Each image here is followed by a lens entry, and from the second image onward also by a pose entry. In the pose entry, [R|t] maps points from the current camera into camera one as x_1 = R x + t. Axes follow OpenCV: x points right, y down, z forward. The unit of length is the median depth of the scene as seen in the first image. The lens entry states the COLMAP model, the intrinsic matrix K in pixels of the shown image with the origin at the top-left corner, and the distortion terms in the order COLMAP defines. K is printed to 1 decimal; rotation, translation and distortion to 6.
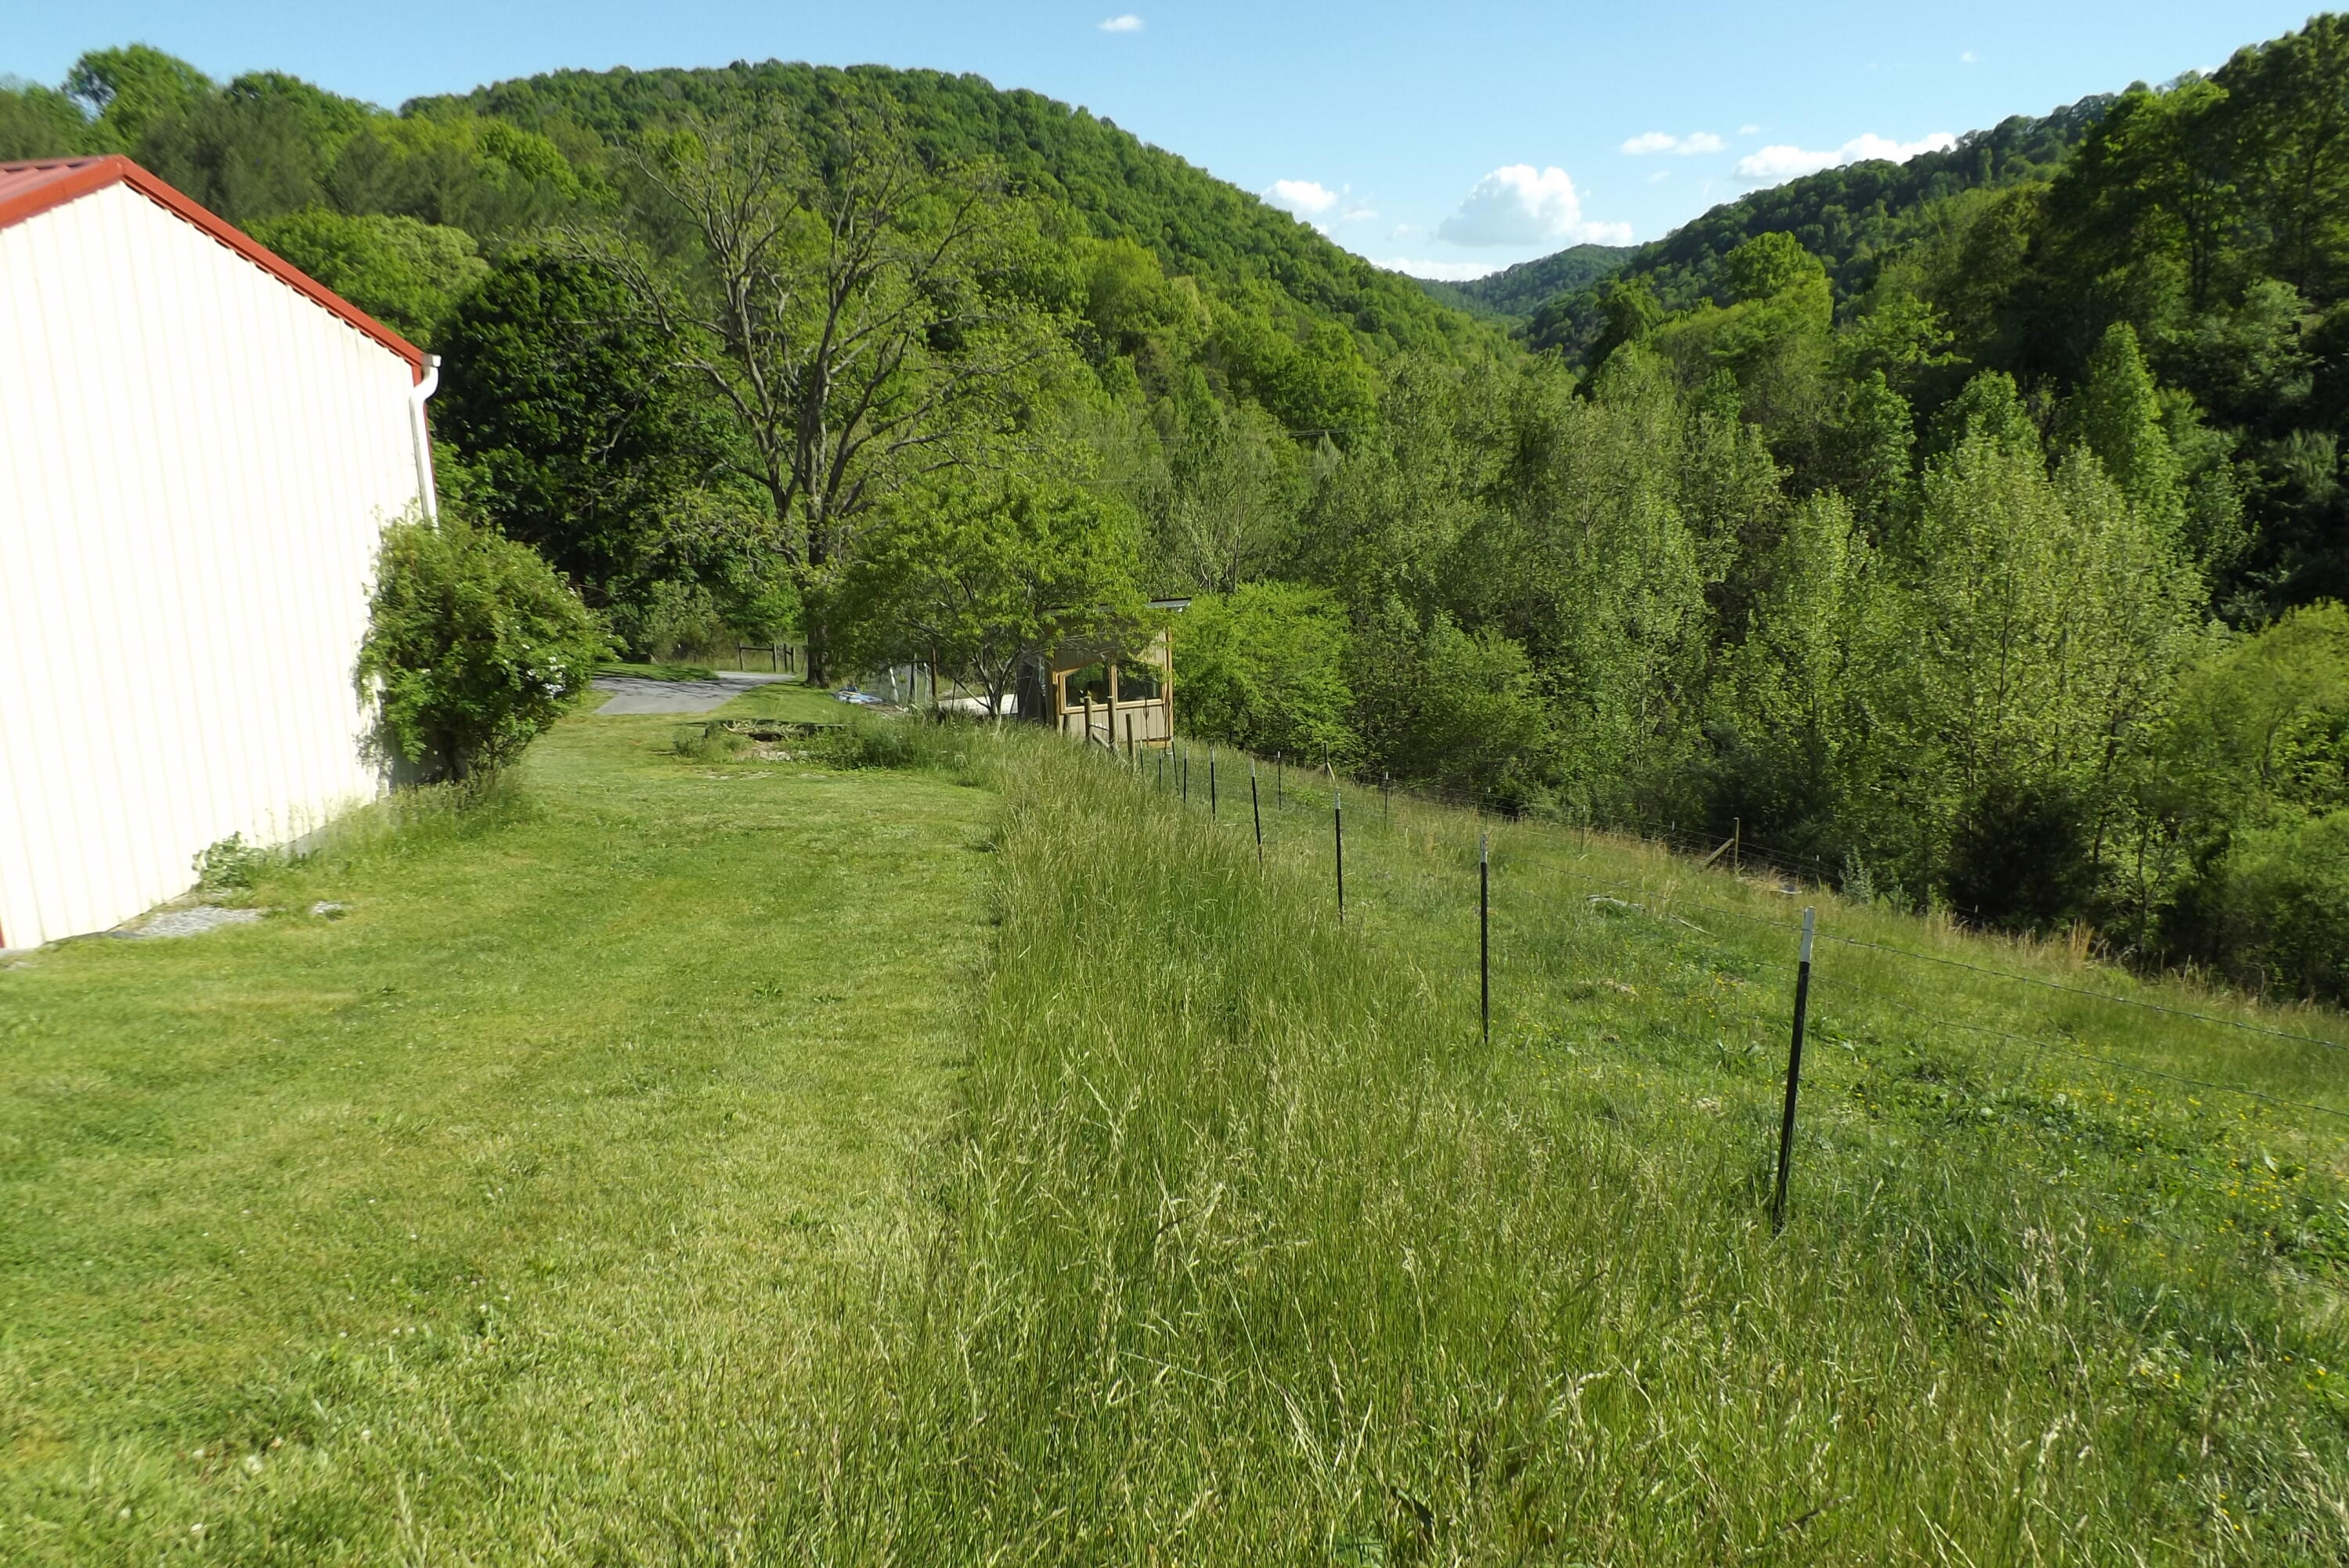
lens RADIAL K [[1655.7, 0, 1175.5], [0, 1655.7, 828.4], [0, 0, 1]] dist [-0.075936, 0.061727]
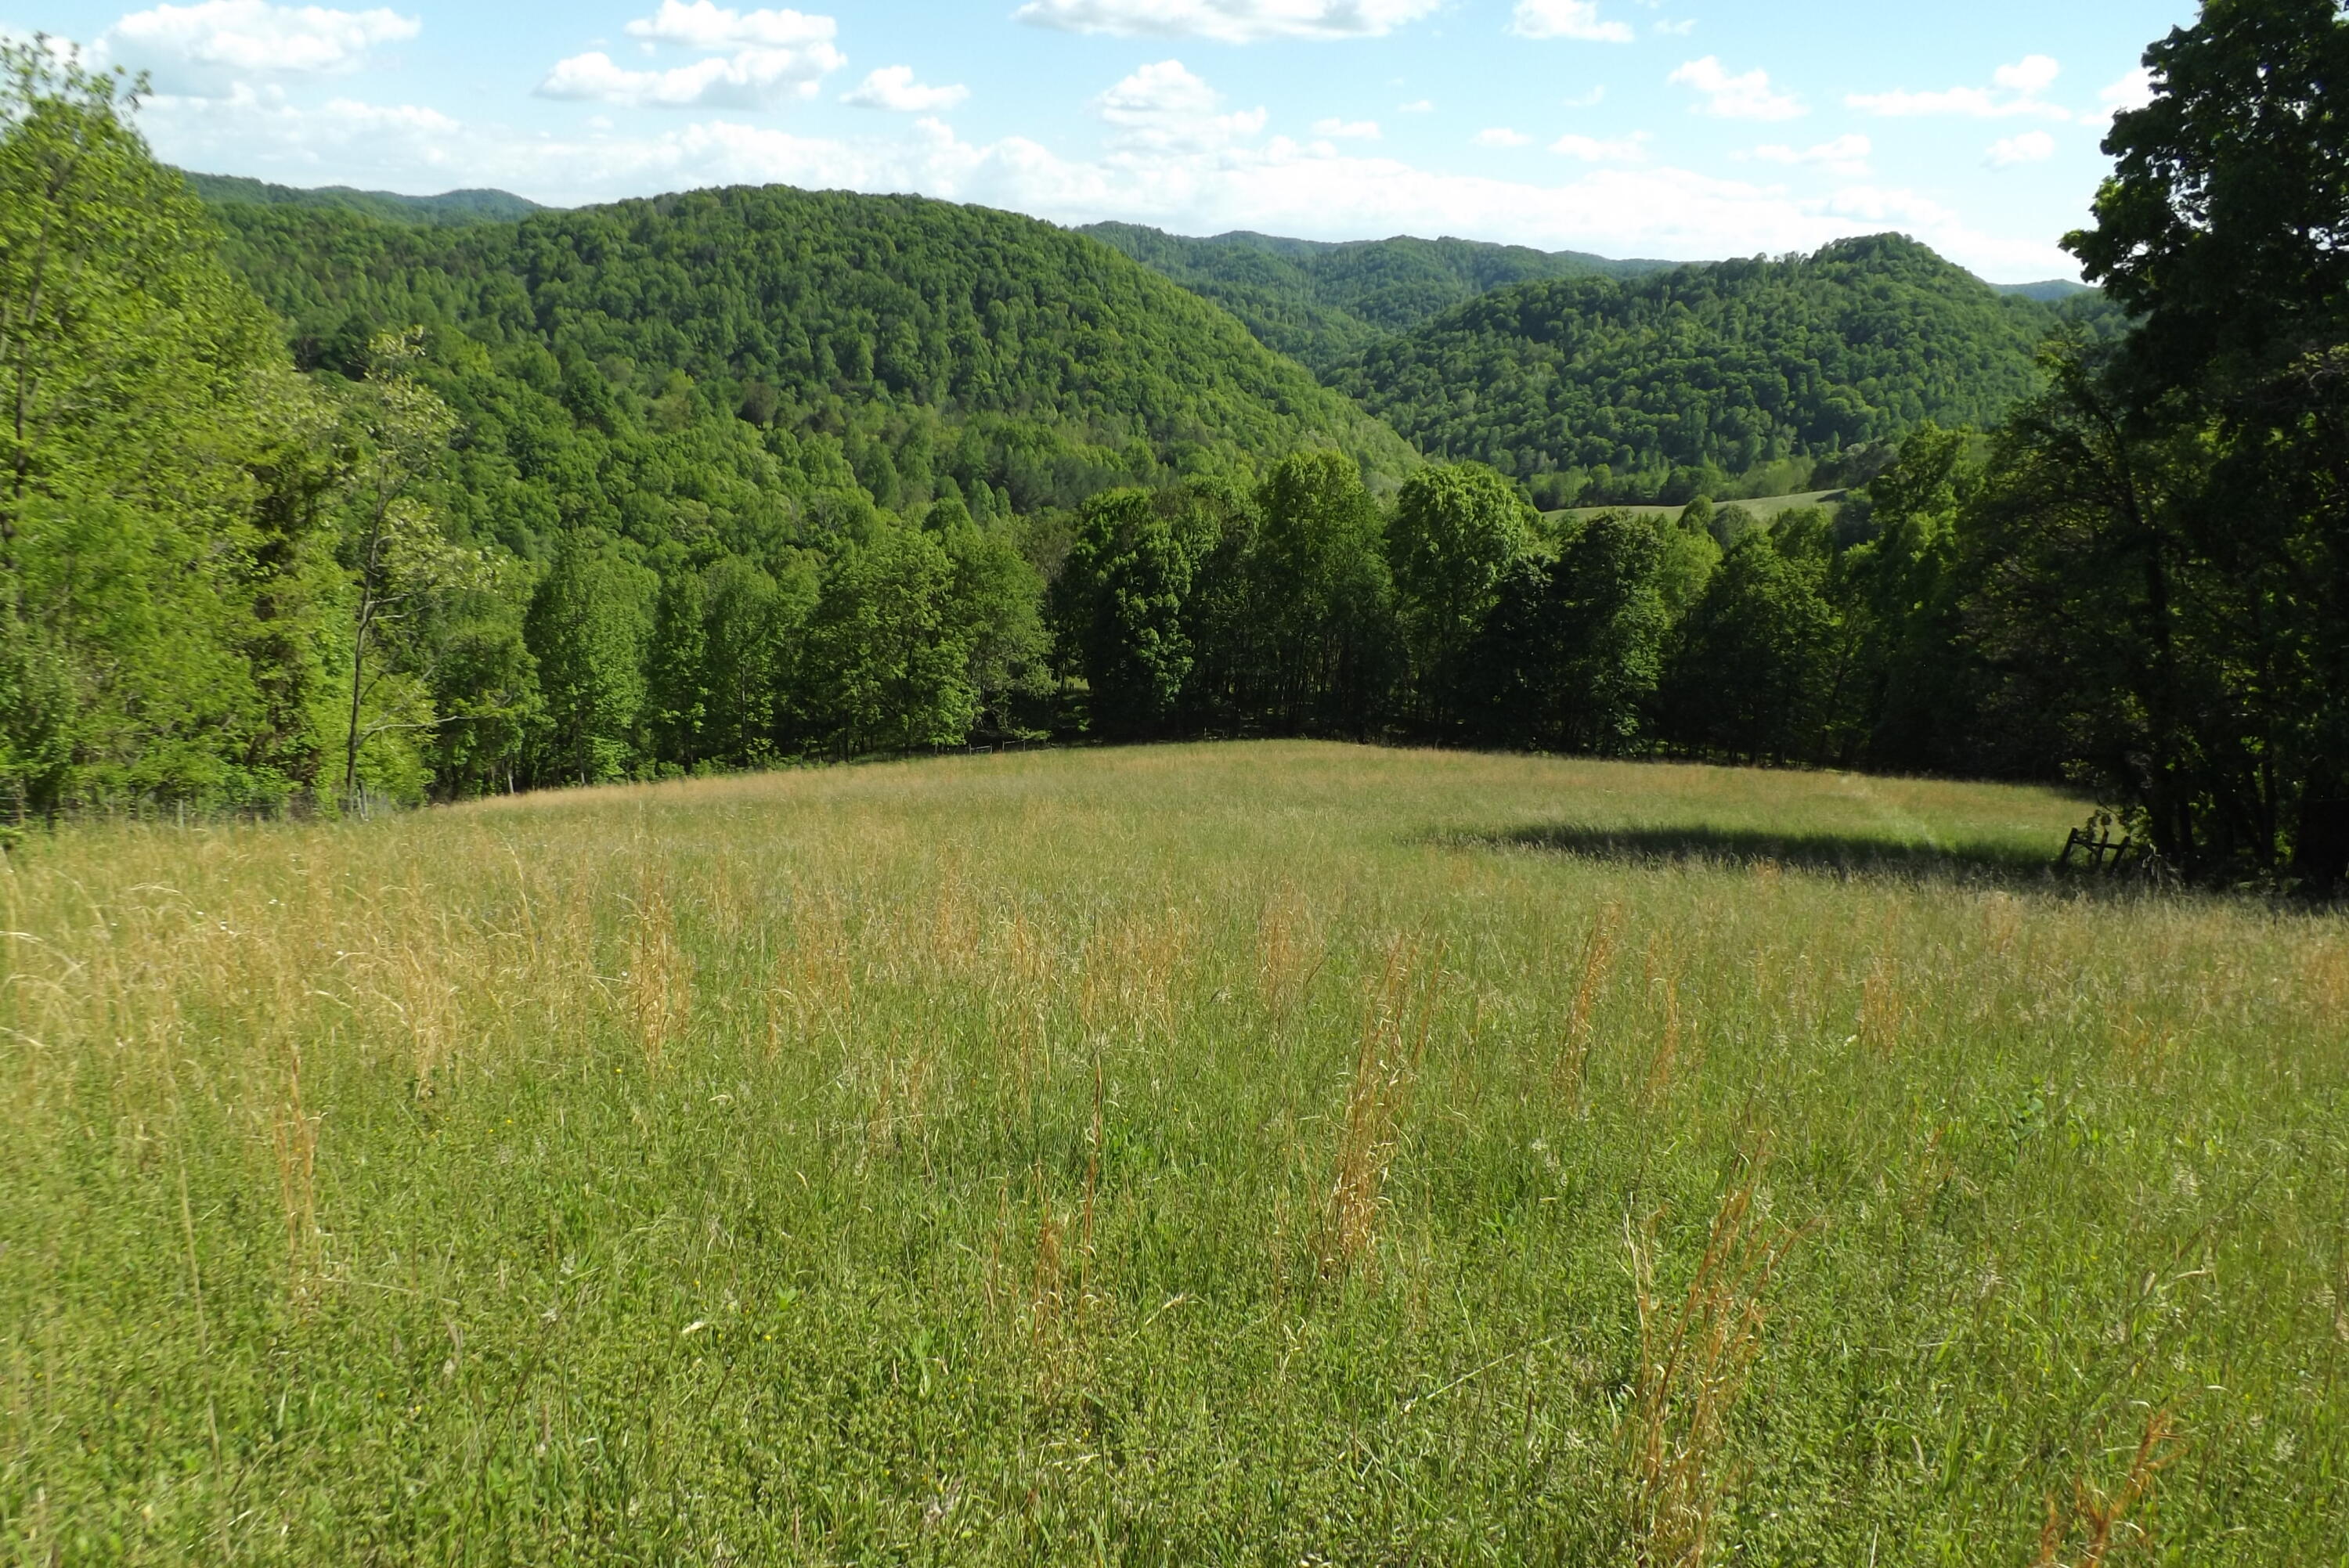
lens RADIAL K [[1701.5, 0, 1174.5], [0, 1701.5, 784.0], [0, 0, 1]] dist [-0.078875, 0.044146]
pose [[0.989692, 0.053426, 0.132875, -0.200077], [-0.057434, 0.997997, 0.026516, 0.046398], [-0.131192, -0.033874, 0.990778, -0.727236]]
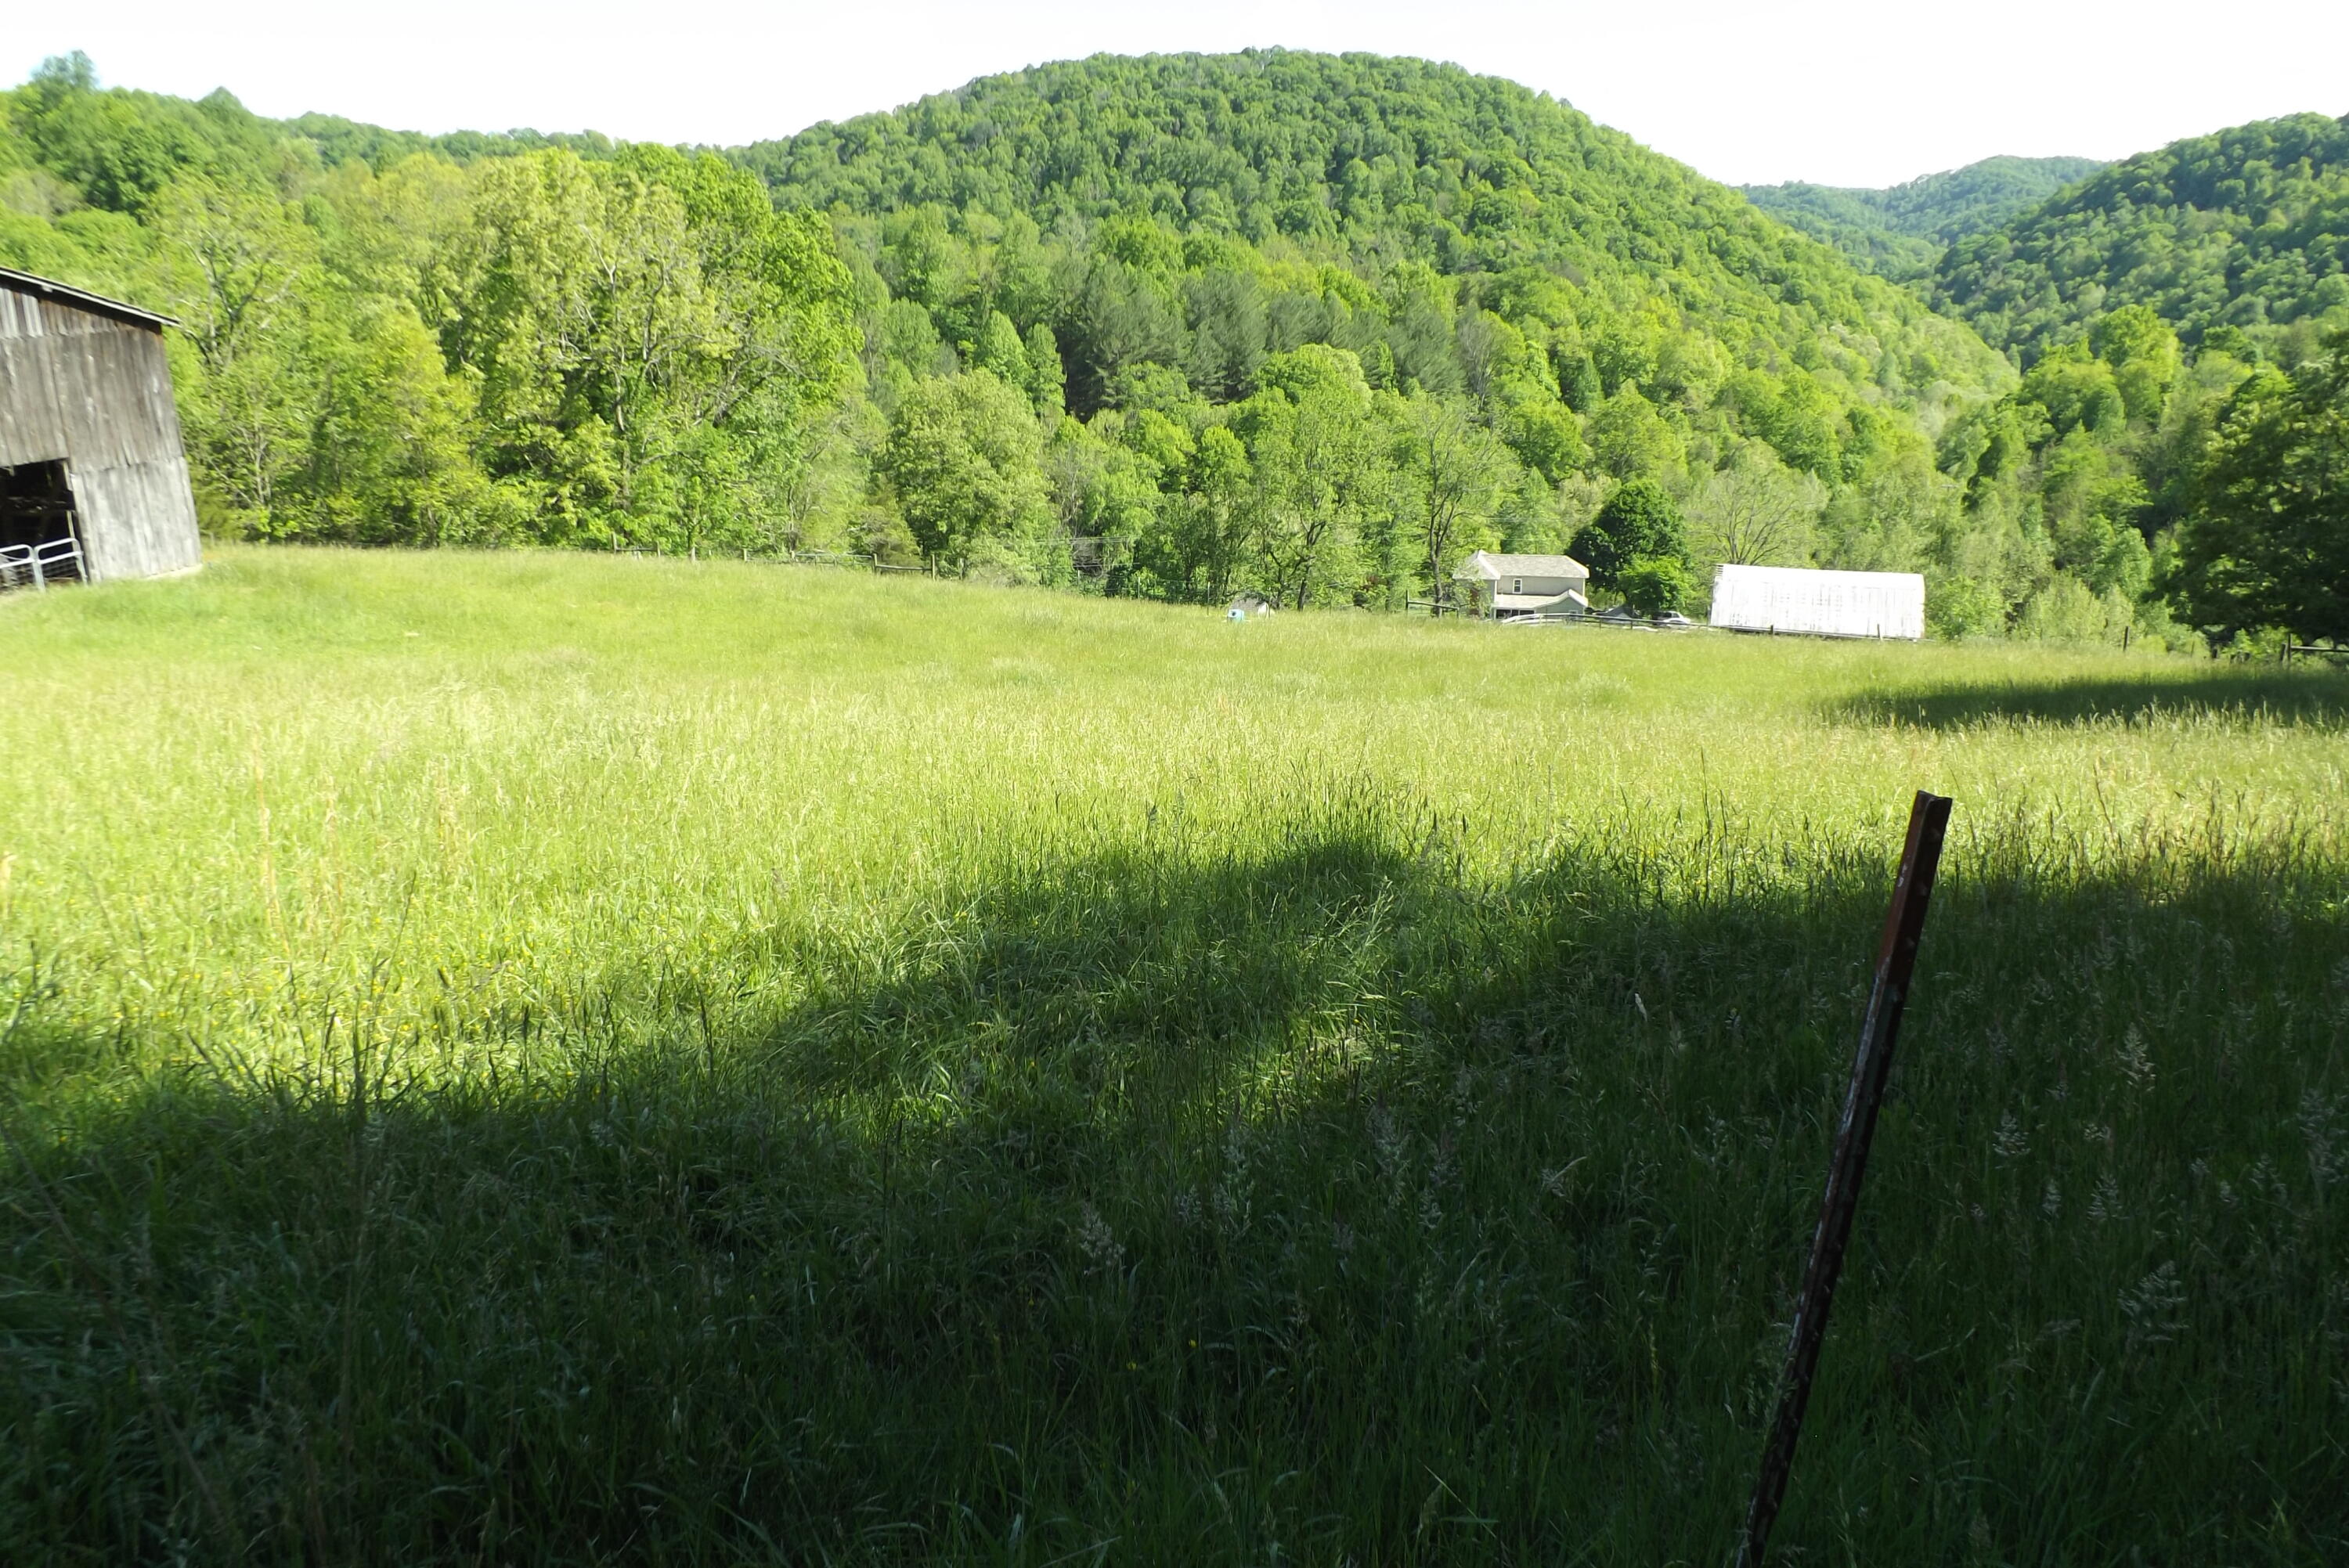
lens RADIAL K [[1701.5, 0, 1174.5], [0, 1701.5, 784.0], [0, 0, 1]] dist [-0.078875, 0.044146]
pose [[0.979446, 0.072619, -0.188180, -0.058077], [-0.065866, 0.996948, 0.041902, 0.014597], [0.190649, -0.028647, 0.981240, -0.235739]]
